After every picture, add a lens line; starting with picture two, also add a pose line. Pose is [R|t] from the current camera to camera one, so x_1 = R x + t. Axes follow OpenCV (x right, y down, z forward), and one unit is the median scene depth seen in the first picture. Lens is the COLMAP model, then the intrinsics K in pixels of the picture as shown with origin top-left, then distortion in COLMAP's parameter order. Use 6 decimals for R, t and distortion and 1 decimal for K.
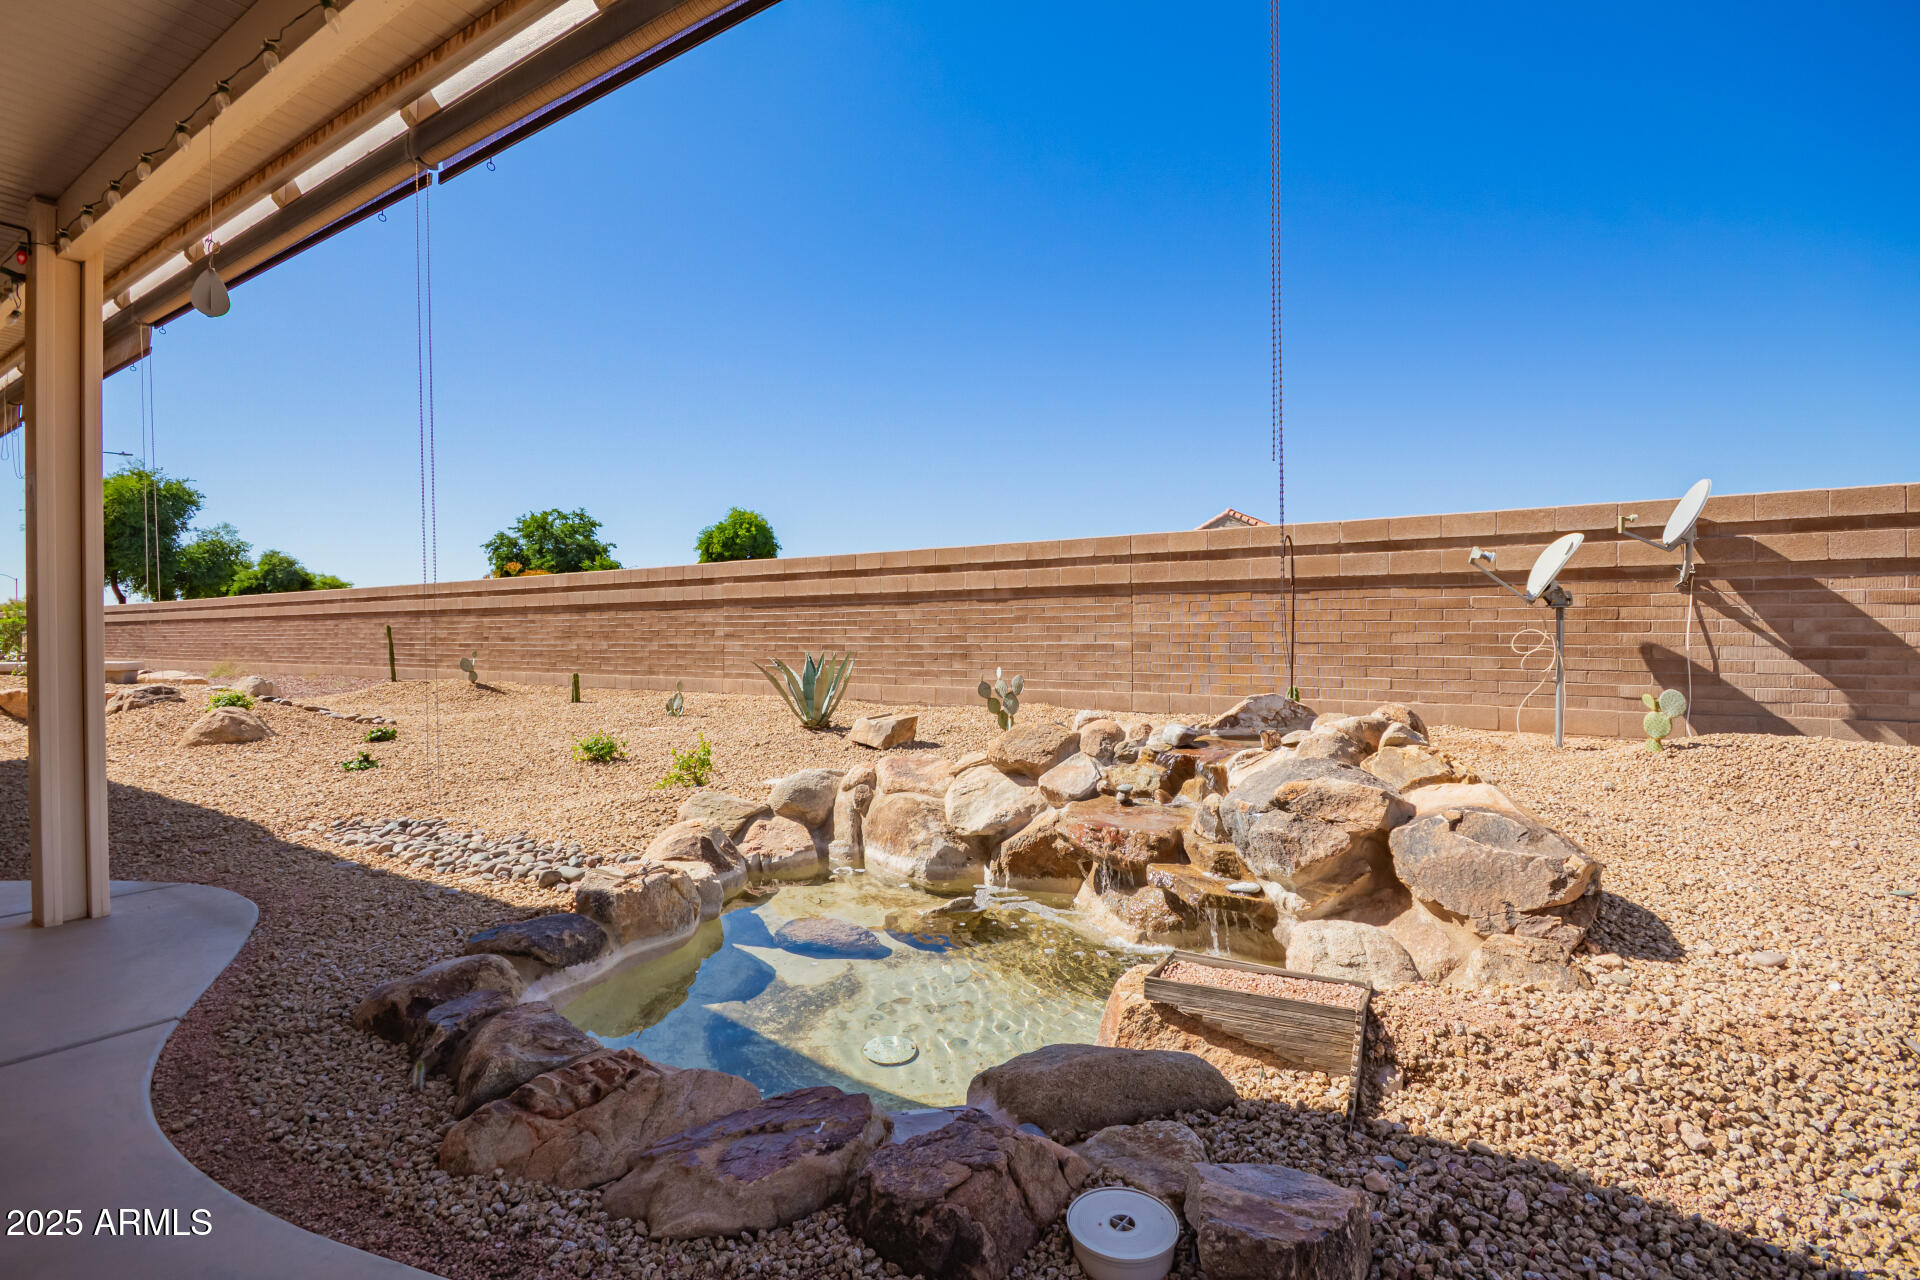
lens RADIAL K [[884.6, 0, 980.2], [0, 884.6, 640.7], [0, 0, 1]] dist [-0.003101, -0.004379]
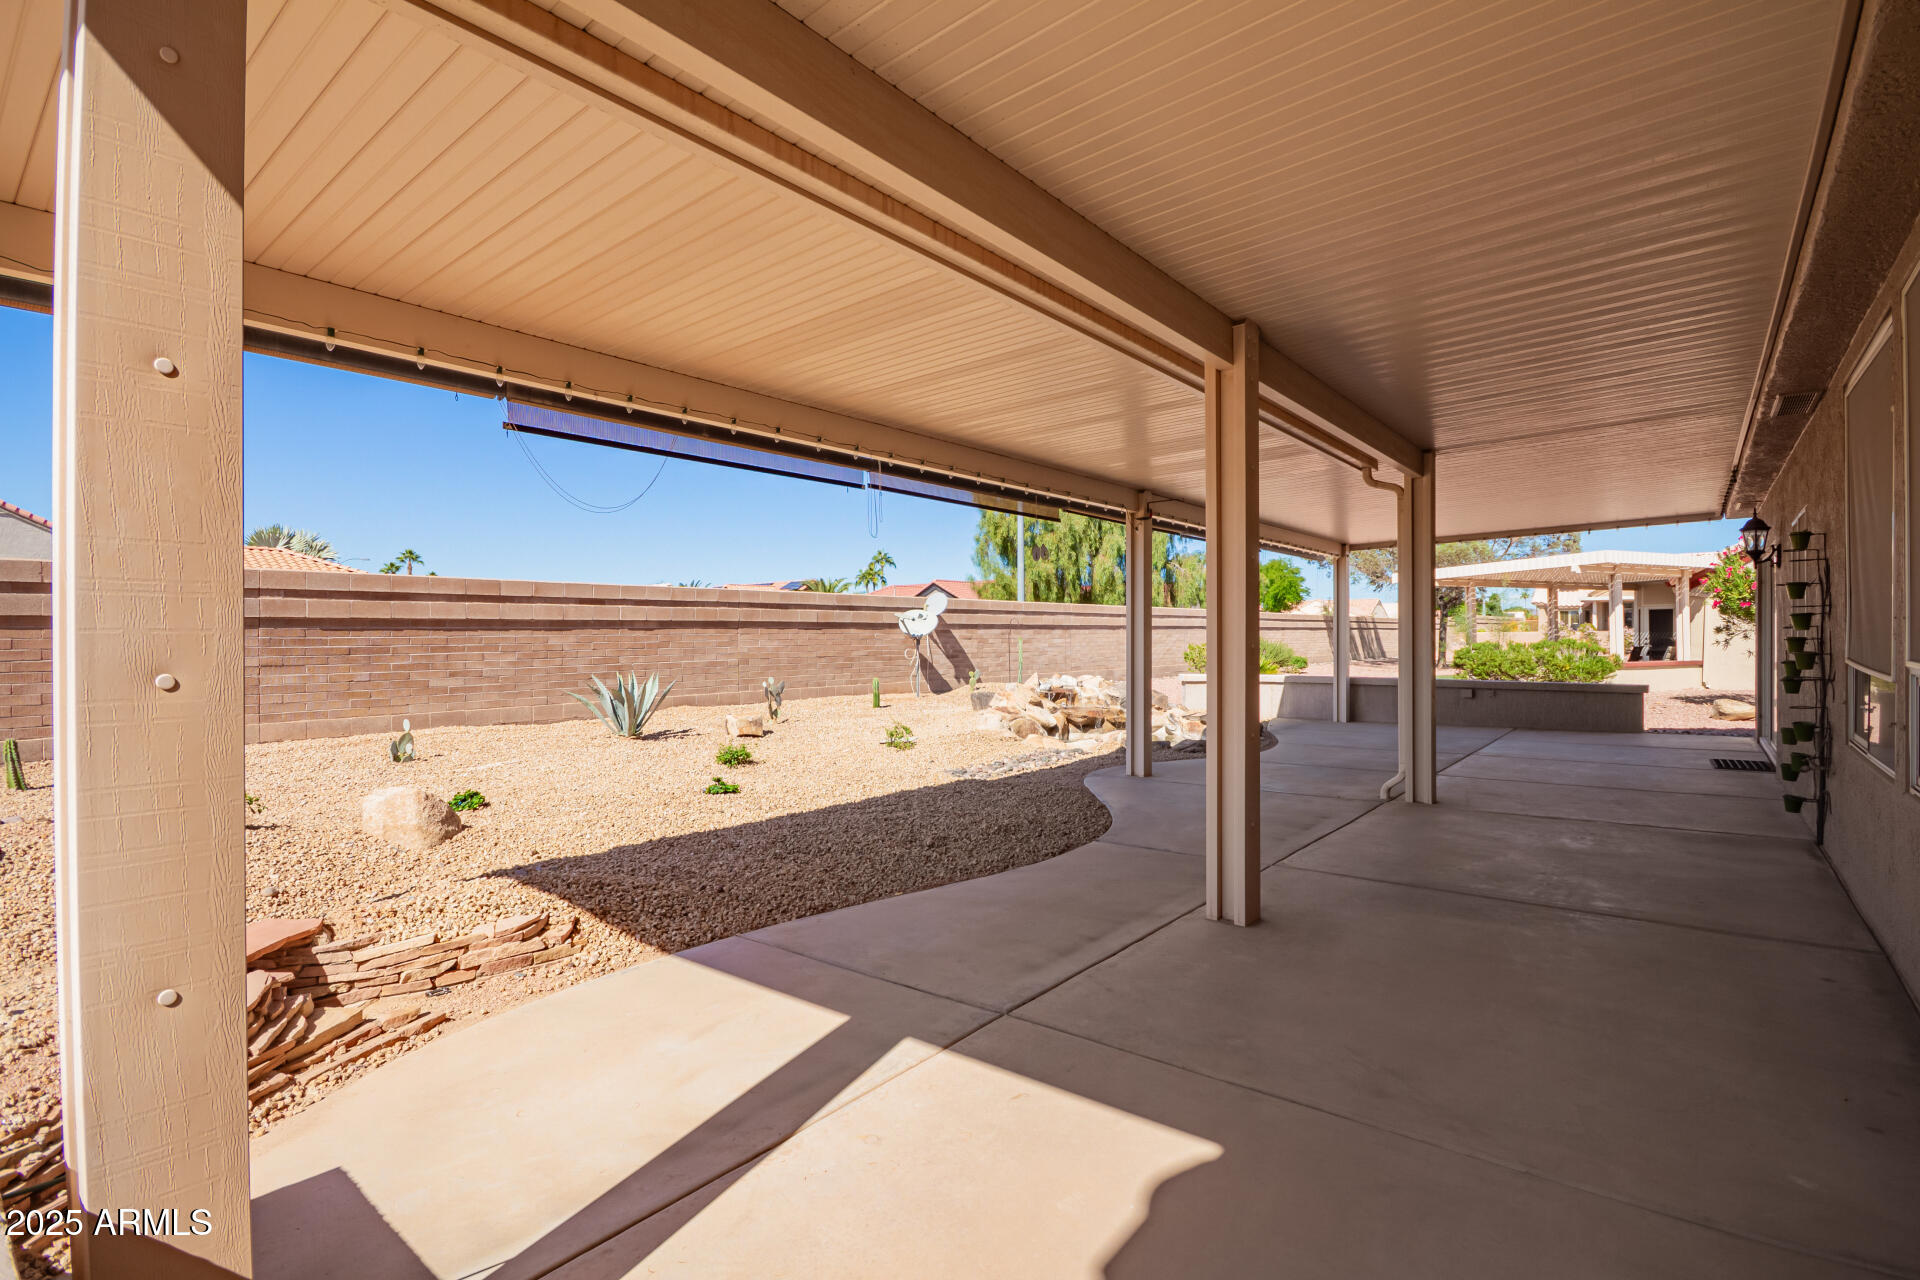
lens RADIAL K [[884.6, 0, 957.3], [0, 884.6, 636.2], [0, 0, 1]] dist [-0.003101, -0.004379]
pose [[0.129243, 0.001698, 0.991612, -1.685963], [0.015014, 0.999881, -0.003669, -0.034689], [-0.991499, 0.015362, 0.129202, 0.552281]]
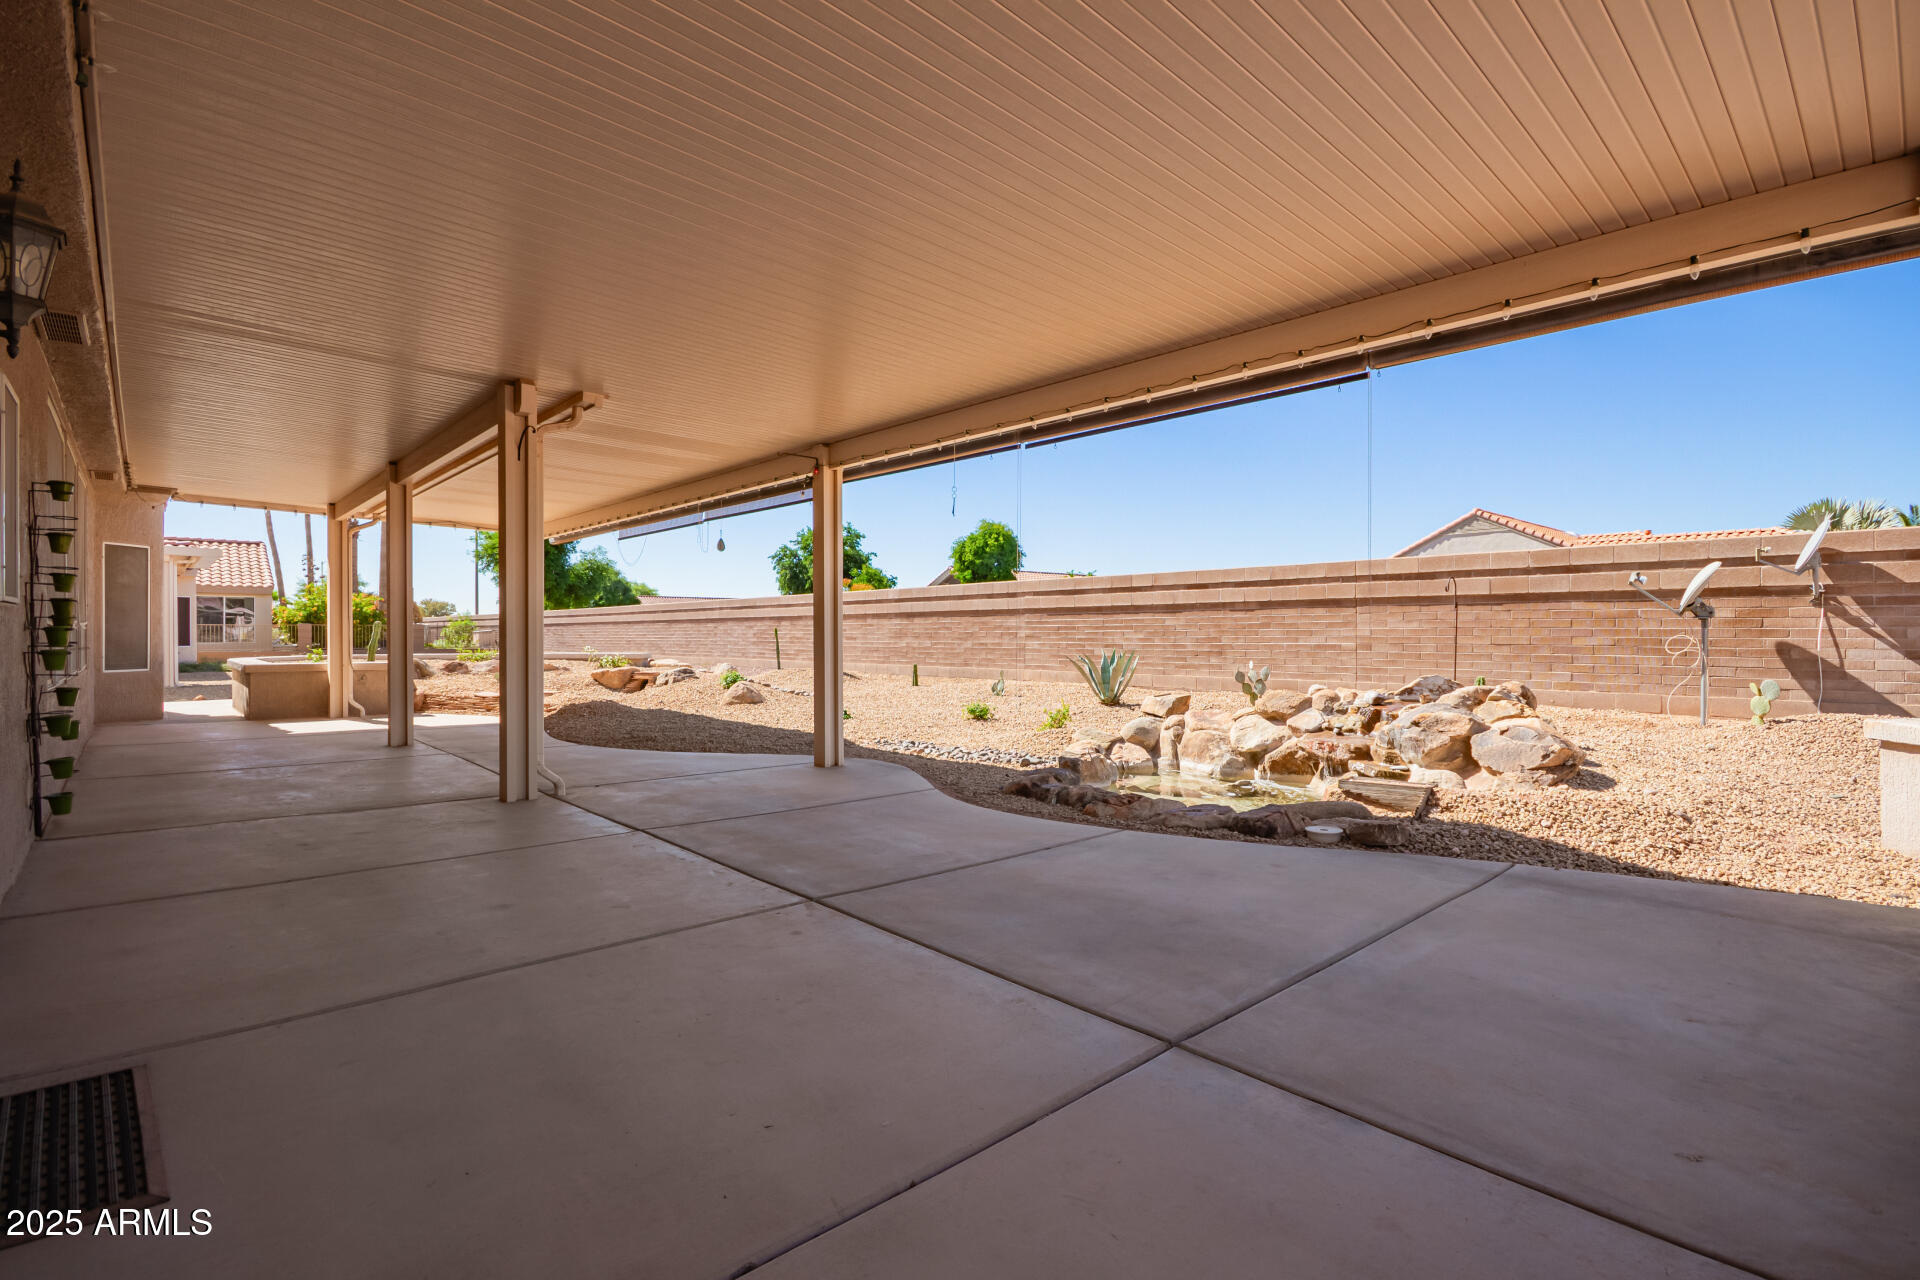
lens RADIAL K [[884.6, 0, 976.1], [0, 884.6, 635.8], [0, 0, 1]] dist [-0.003101, -0.004379]
pose [[0.967628, 0.002738, -0.252364, -0.052409], [-0.003942, 0.999983, -0.004266, -0.001683], [0.252348, 0.005123, 0.967623, -0.505887]]
